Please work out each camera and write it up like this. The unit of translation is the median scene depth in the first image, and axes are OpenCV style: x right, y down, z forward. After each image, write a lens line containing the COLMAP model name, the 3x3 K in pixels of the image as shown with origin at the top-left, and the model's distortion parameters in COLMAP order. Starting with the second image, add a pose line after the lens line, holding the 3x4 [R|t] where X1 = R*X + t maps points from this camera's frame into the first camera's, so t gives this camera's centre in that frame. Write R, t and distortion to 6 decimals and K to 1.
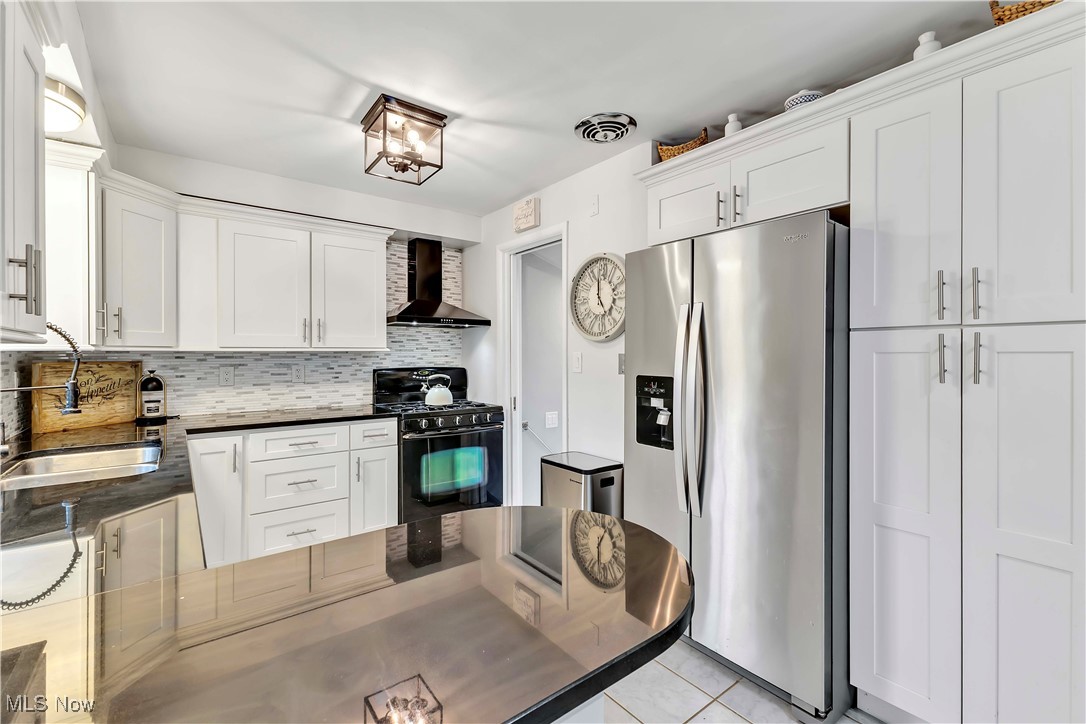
lens RADIAL K [[462.7, 0, 551.4], [0, 462.7, 356.6], [0, 0, 1]] dist [-0.002297, -0.000185]
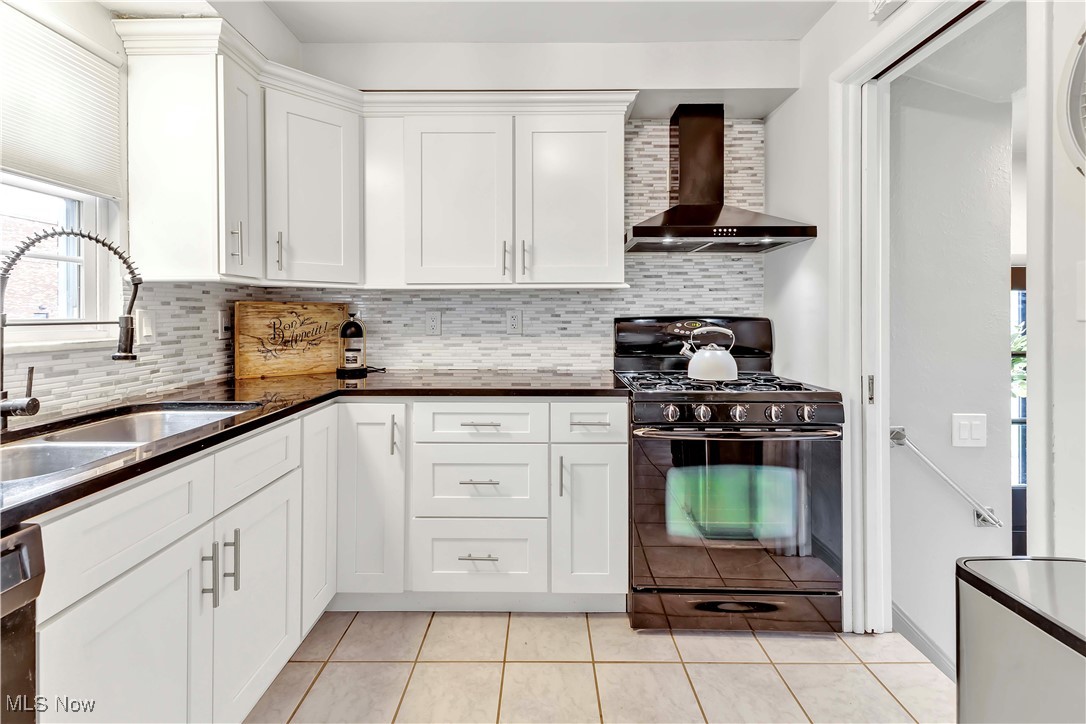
lens RADIAL K [[494.5, 0, 534.8], [0, 494.5, 315.7], [0, 0, 1]] dist [0.008621, 0.000316]
pose [[0.773353, 0.001007, -0.633974, -0.025444], [-0.002044, 0.999998, -0.000906, 0.029102], [0.633972, 0.001996, 0.773353, 0.433910]]
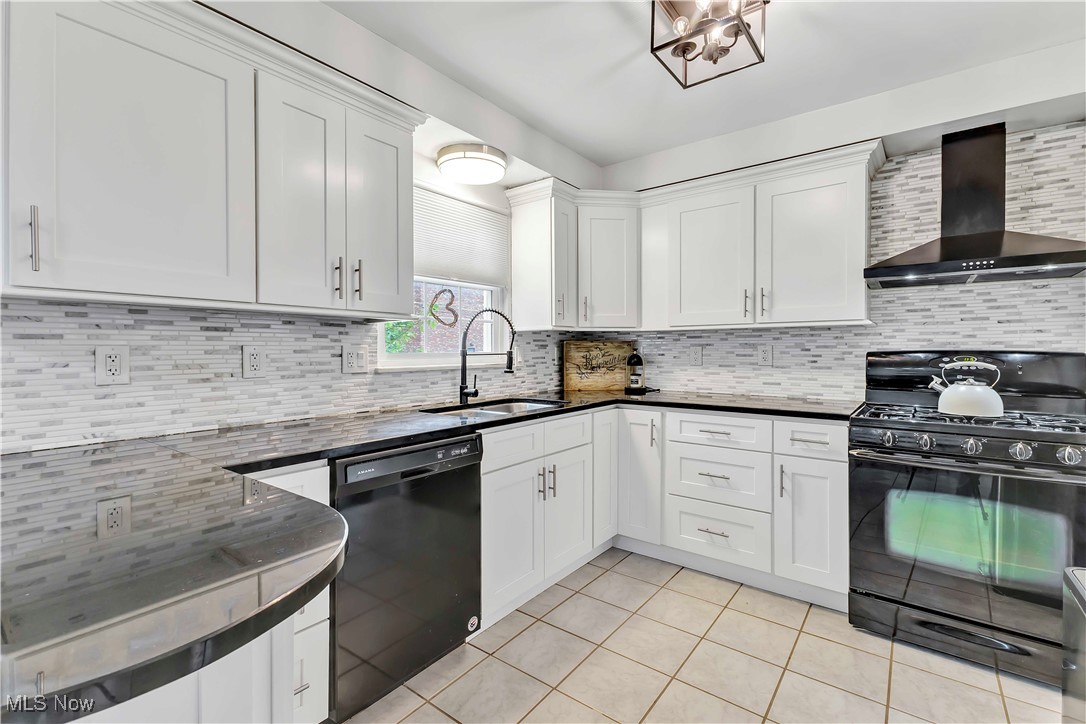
lens RADIAL K [[477.2, 0, 543.3], [0, 477.2, 351.6], [0, 0, 1]] dist [0.003883, 0.000223]
pose [[0.251004, 0.005424, -0.967971, 0.219568], [-0.000967, 0.999985, 0.005353, 0.026977], [0.967986, -0.000407, 0.251006, 0.396053]]
